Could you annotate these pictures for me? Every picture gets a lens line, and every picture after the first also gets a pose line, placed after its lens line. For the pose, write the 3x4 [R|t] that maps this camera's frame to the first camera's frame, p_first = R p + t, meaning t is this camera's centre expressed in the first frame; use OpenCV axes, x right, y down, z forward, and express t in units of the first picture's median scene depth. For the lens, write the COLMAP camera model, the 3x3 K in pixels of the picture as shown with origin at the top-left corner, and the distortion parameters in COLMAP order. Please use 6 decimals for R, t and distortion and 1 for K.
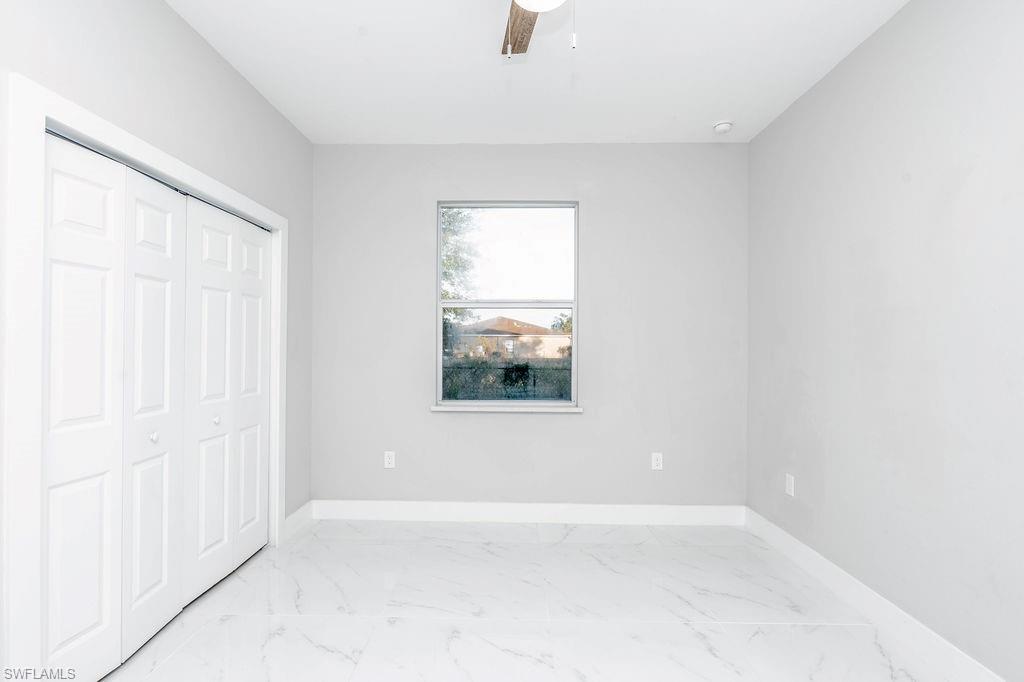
lens RADIAL K [[466.9, 0, 507.8], [0, 466.9, 342.5], [0, 0, 1]] dist [-0.003450, -0.000118]
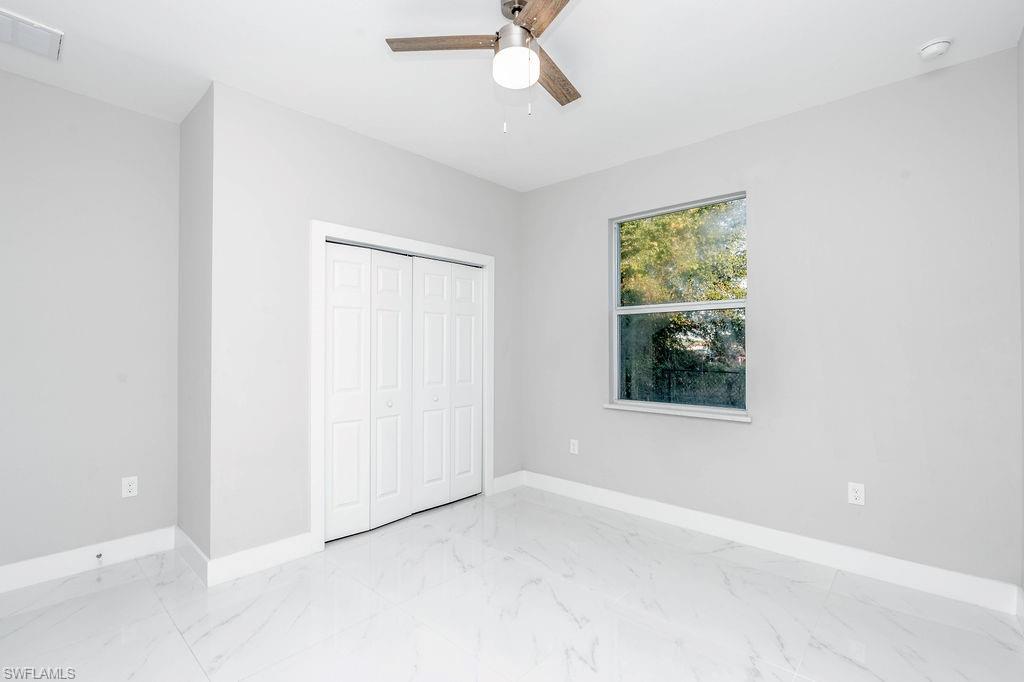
lens RADIAL K [[470.1, 0, 506.0], [0, 470.1, 343.8], [0, 0, 1]] dist [0.003060, 0.000636]
pose [[0.747548, -0.011740, -0.664104, 0.419254], [0.007576, 0.999929, -0.009148, 0.002058], [0.664165, 0.001807, 0.747584, 0.002379]]
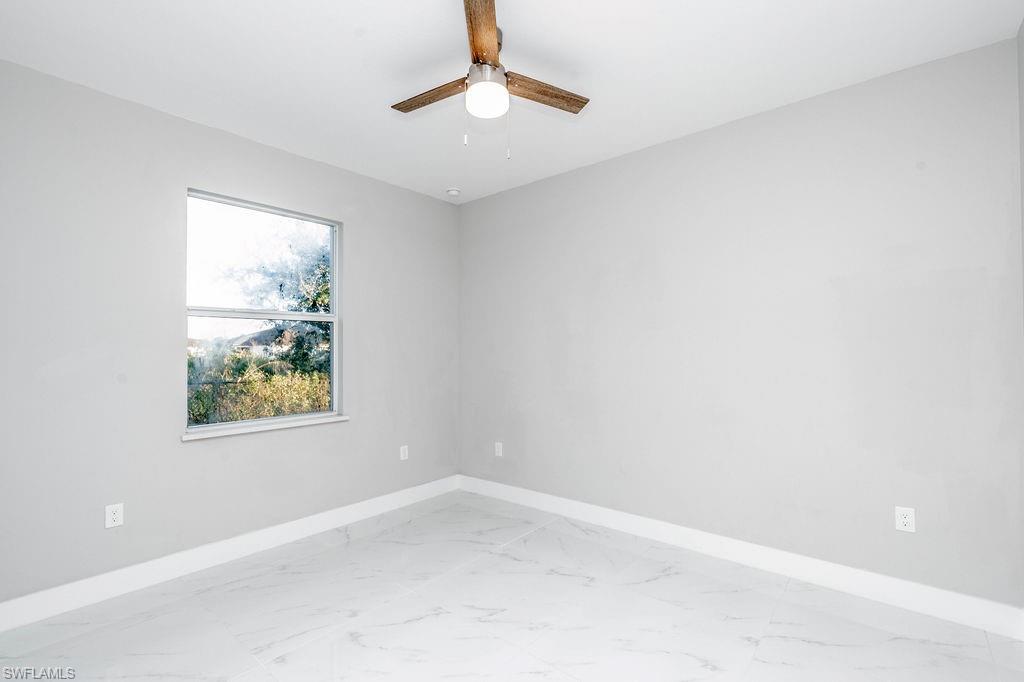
lens RADIAL K [[466.4, 0, 507.4], [0, 466.4, 341.1], [0, 0, 1]] dist [-0.000180, 0.000519]
pose [[0.634192, 0.004504, 0.773163, -0.447584], [0.010082, 0.999850, -0.014094, -0.012310], [-0.773110, 0.016734, 0.634051, 0.033810]]
